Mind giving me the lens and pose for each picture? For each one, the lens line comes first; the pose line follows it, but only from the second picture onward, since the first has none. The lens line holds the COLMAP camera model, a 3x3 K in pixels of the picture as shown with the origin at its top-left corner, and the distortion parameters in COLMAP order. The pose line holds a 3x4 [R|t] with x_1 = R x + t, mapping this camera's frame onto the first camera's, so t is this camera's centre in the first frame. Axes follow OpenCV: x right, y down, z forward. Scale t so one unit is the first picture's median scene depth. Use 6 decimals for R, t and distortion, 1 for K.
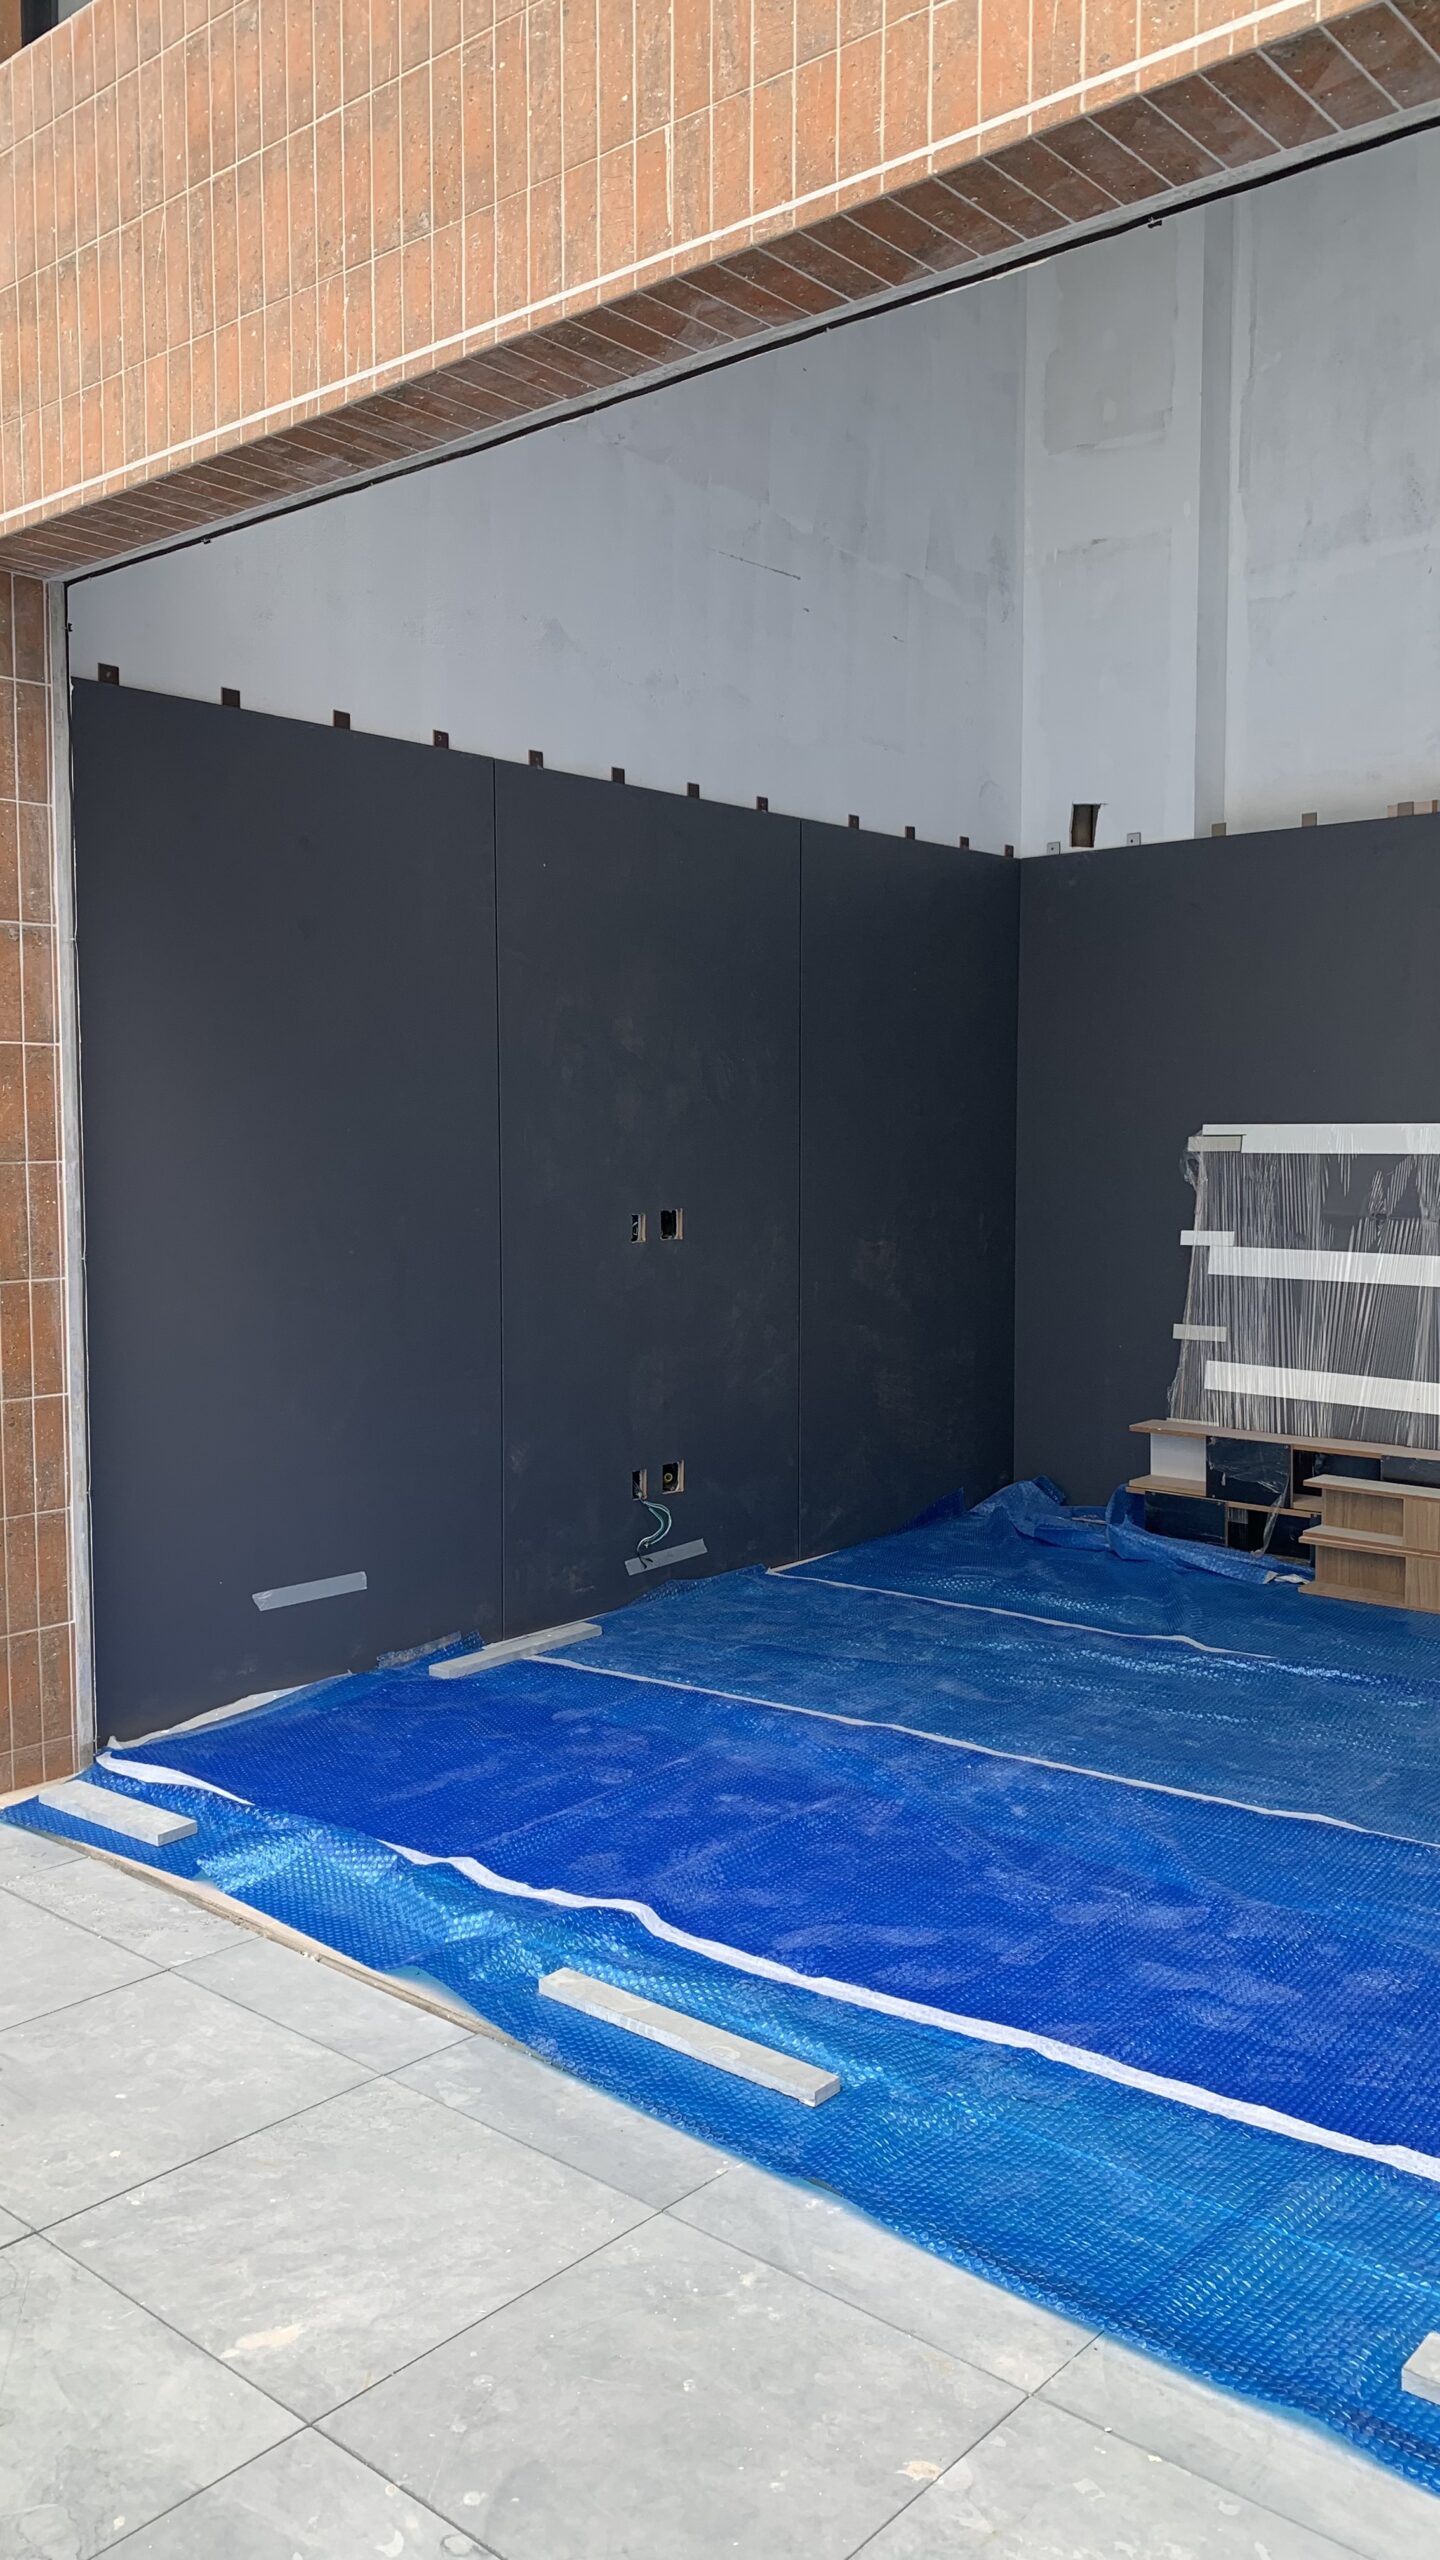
lens RADIAL K [[1938.9, 0, 706.0], [0, 1938.9, 1274.4], [0, 0, 1]] dist [0.093930, -0.176209]
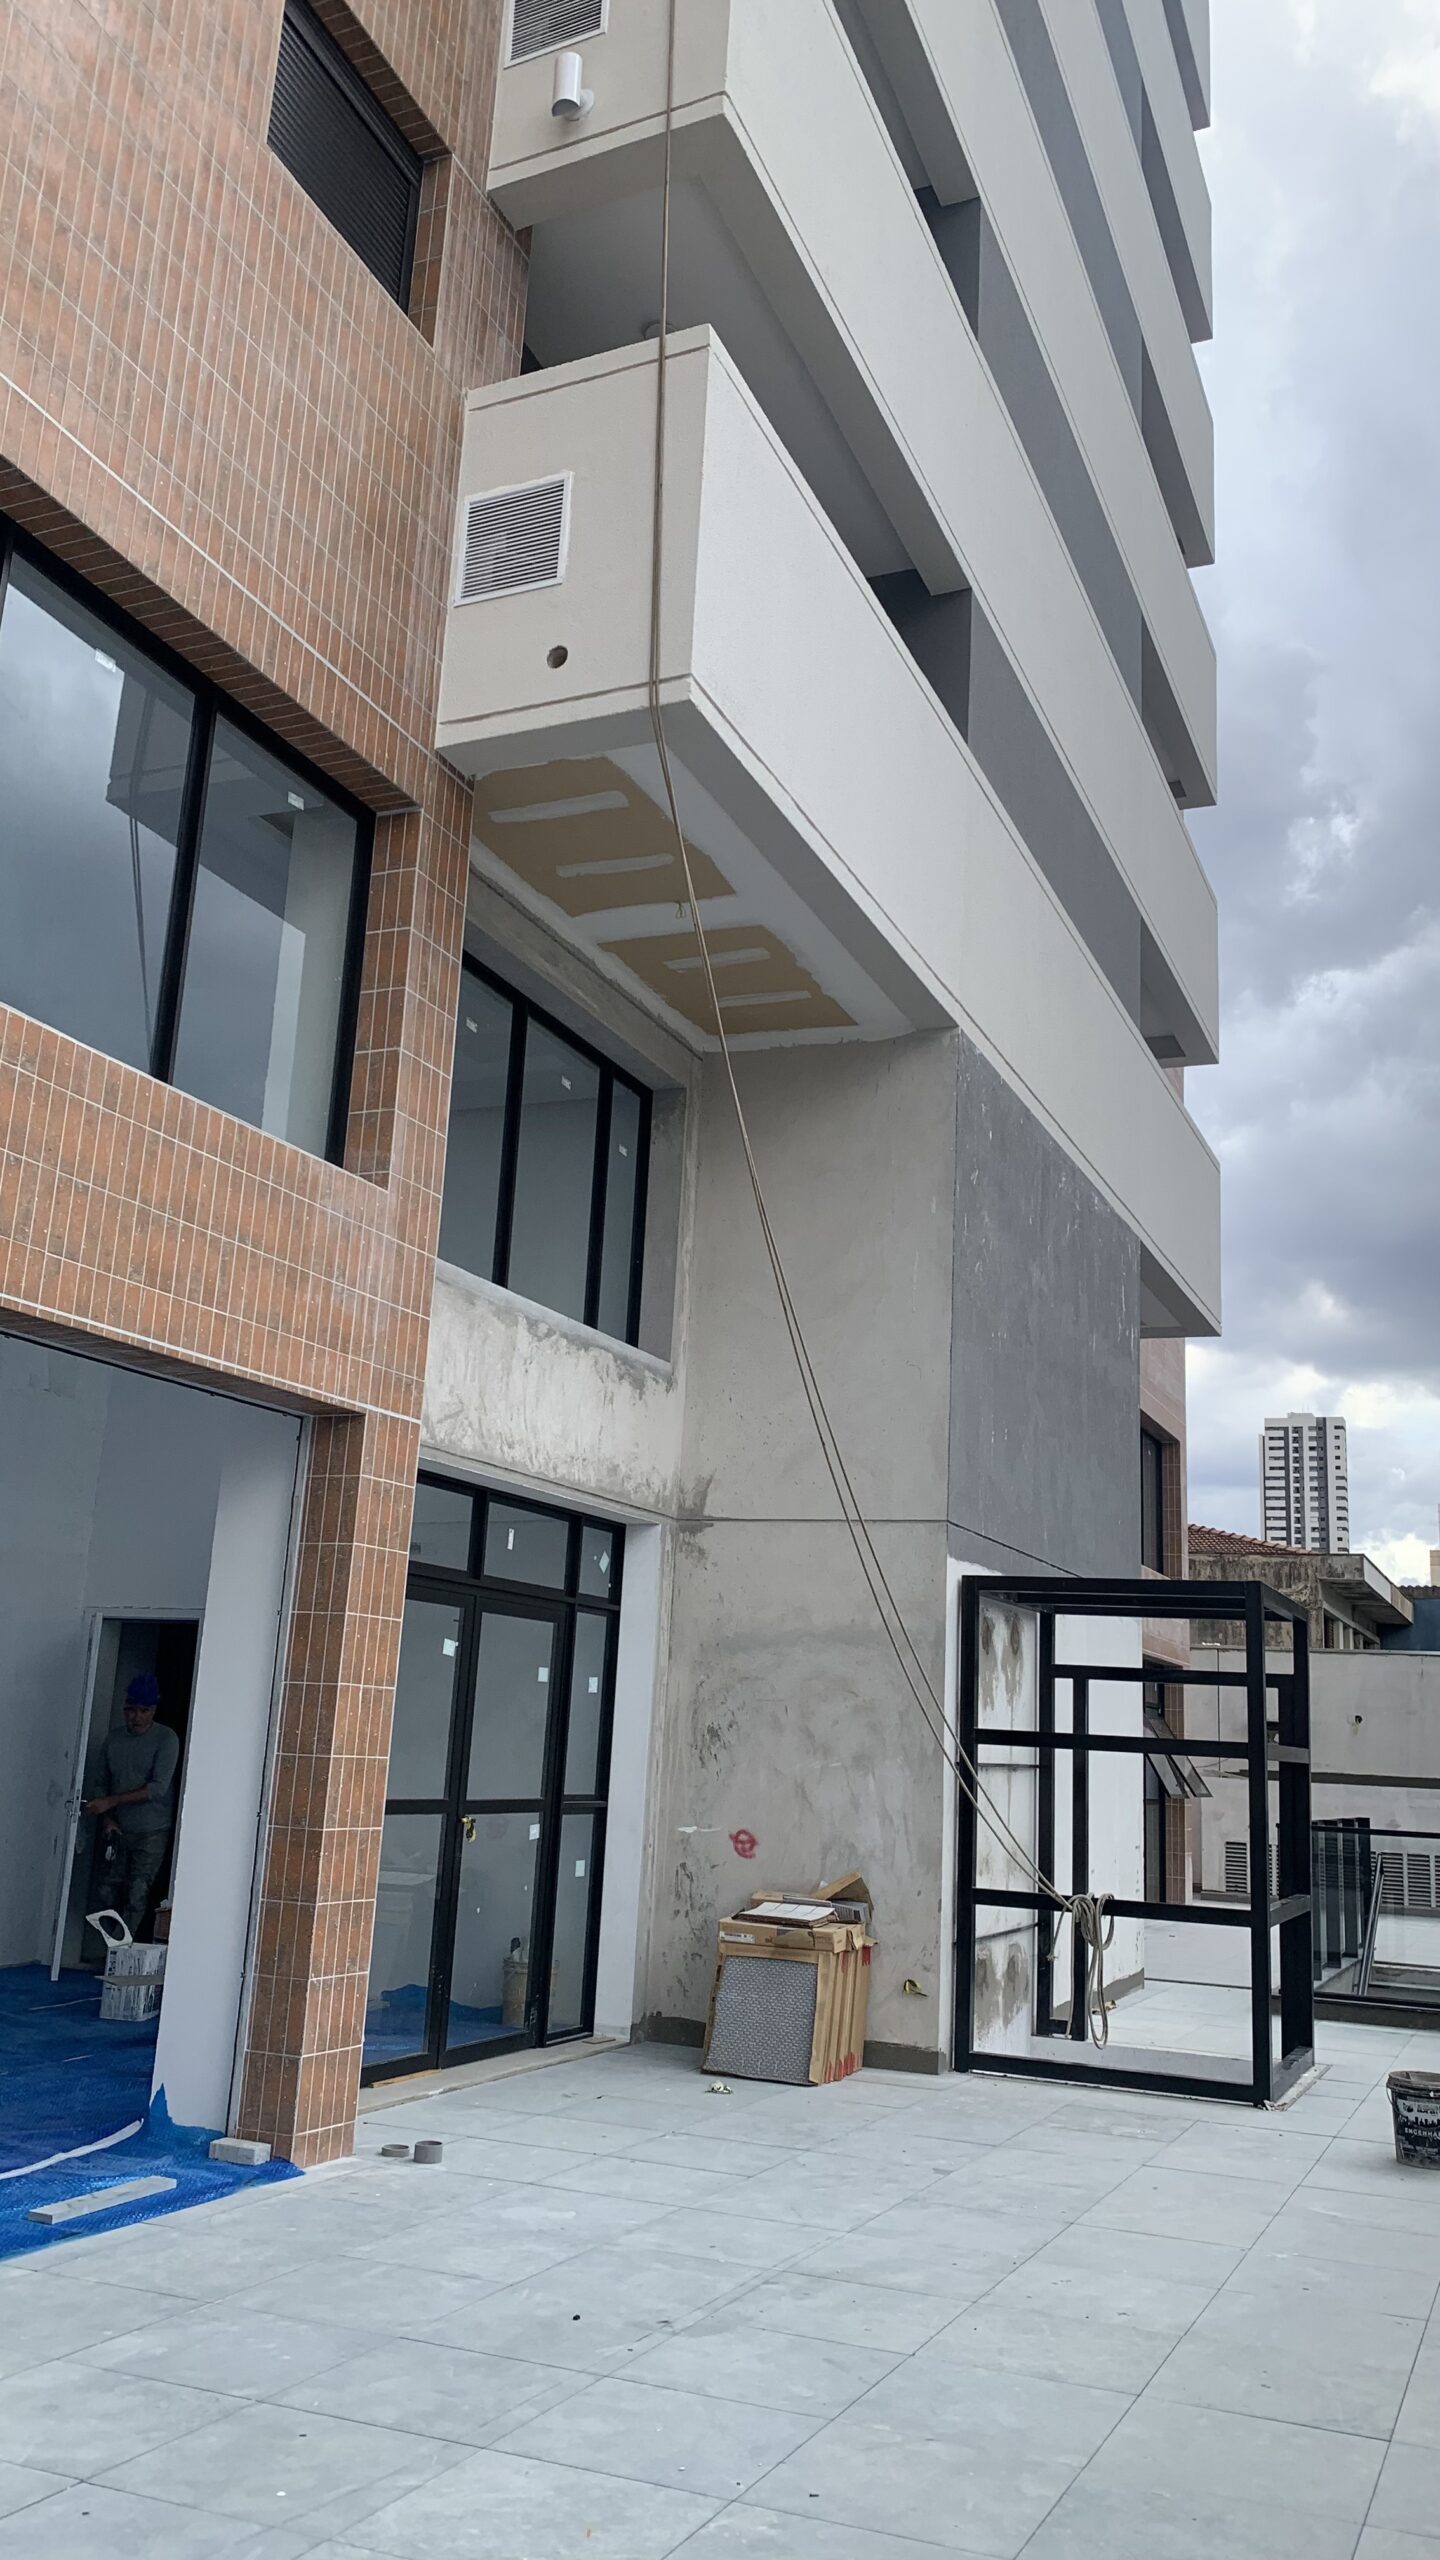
lens RADIAL K [[1938.9, 0, 706.0], [0, 1938.9, 1274.4], [0, 0, 1]] dist [0.093930, -0.176209]
pose [[-0.284999, 0.213137, 0.934531, -2.727907], [0.012131, 0.975689, -0.218824, -0.084664], [-0.958451, -0.051027, -0.280656, 1.018529]]
